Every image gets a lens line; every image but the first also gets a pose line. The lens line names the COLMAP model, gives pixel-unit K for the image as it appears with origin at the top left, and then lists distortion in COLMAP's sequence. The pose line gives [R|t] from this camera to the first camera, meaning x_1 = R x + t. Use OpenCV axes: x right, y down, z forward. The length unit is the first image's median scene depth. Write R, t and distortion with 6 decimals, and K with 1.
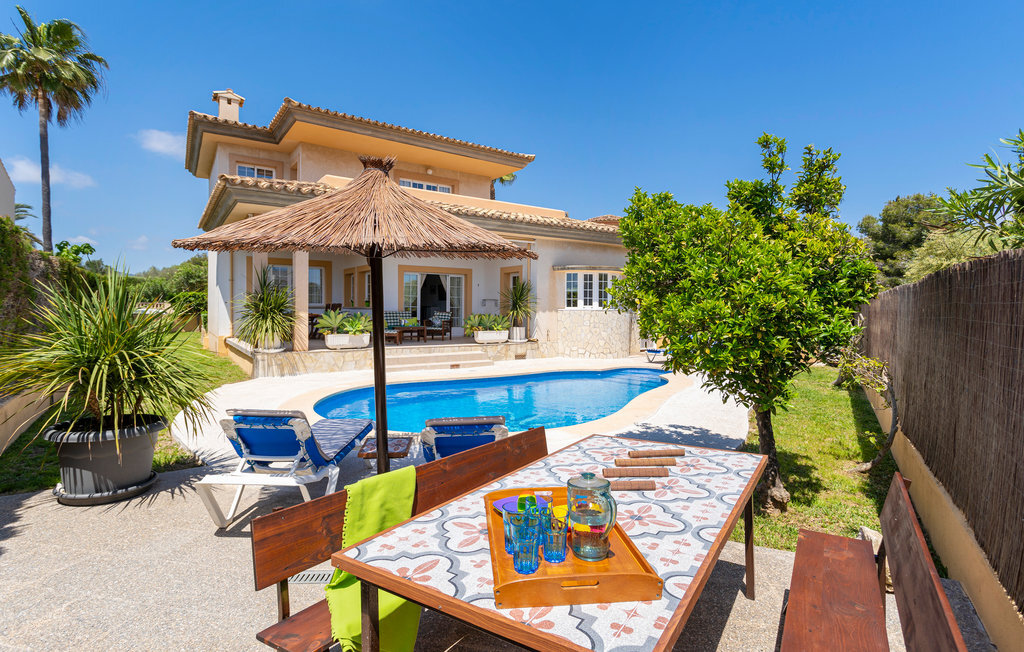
lens RADIAL K [[499.2, 0, 508.9], [0, 499.2, 319.2], [0, 0, 1]] dist [0.015789, 0.000830]
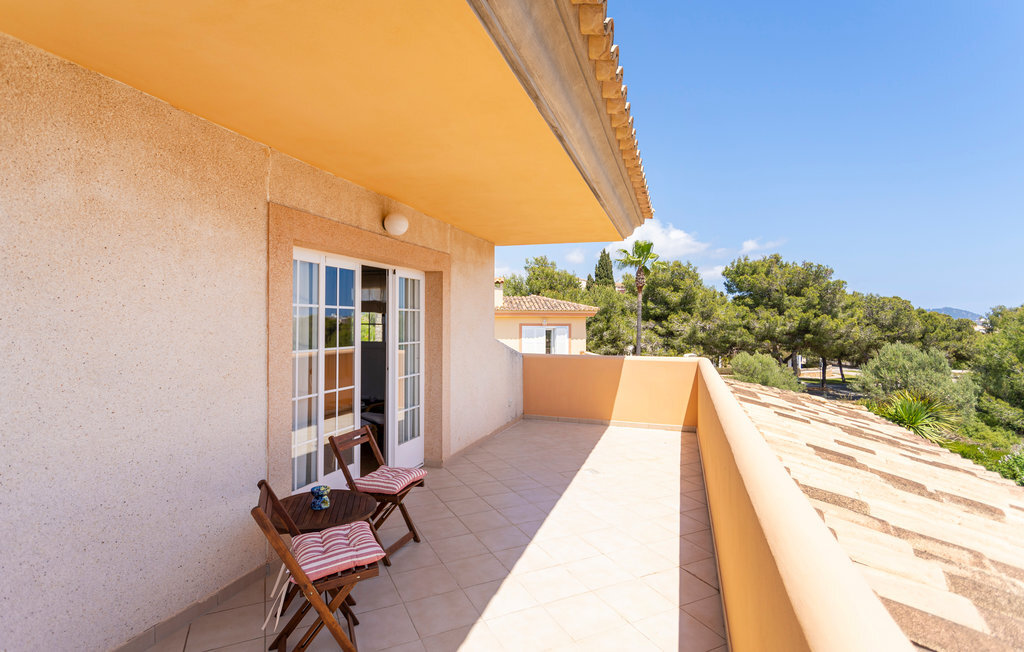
lens RADIAL K [[499.2, 0, 508.9], [0, 499.2, 319.2], [0, 0, 1]] dist [0.015789, 0.000830]
pose [[0.814772, -0.003417, 0.579772, -0.300487], [0.020112, 0.999547, -0.022373, -0.289929], [-0.579433, 0.029889, 0.814472, 0.922872]]
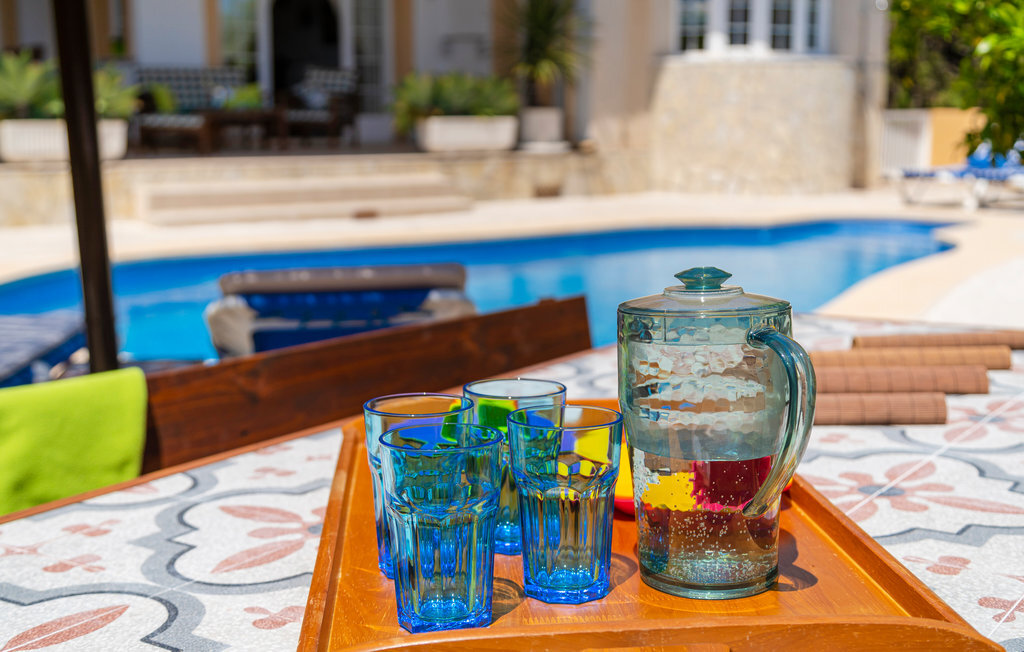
lens RADIAL K [[1320.1, 0, 512.0], [0, 1320.1, 326.0], [0, 0, 1]] dist [0.061927, -0.002366]
pose [[0.999909, -0.005750, -0.012194, 0.007733], [0.007524, 0.988529, 0.150846, 0.025513], [0.011187, -0.150924, 0.988482, 0.037297]]
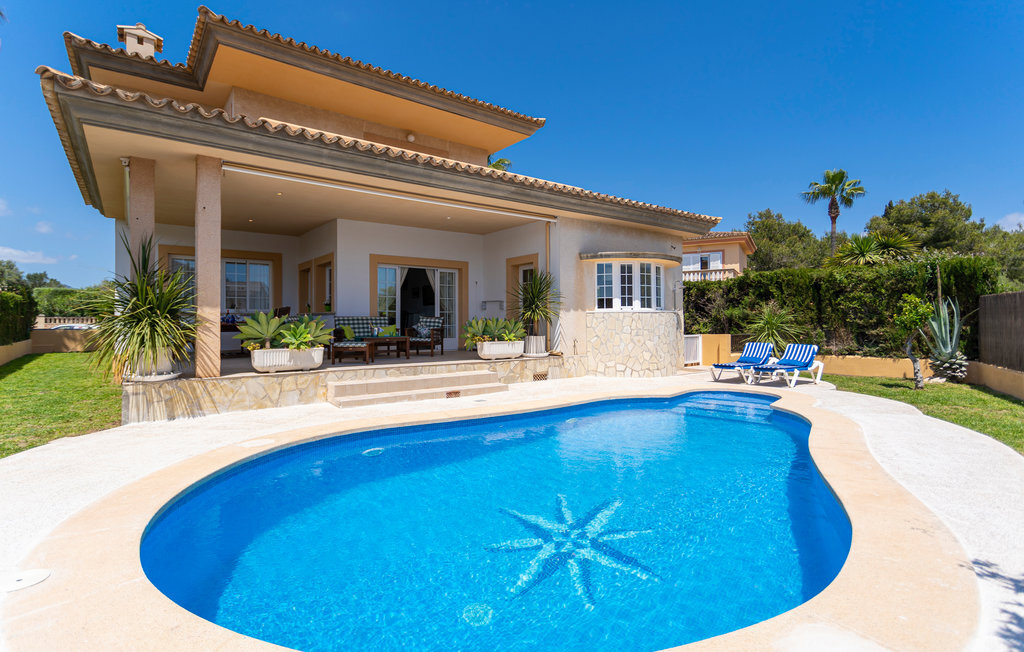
lens RADIAL K [[499.2, 0, 508.9], [0, 499.2, 319.2], [0, 0, 1]] dist [0.015789, 0.000830]
pose [[0.999125, -0.012619, 0.039866, -0.048918], [0.013739, 0.999515, -0.027940, 0.010941], [-0.039494, 0.028463, 0.998814, 0.269108]]
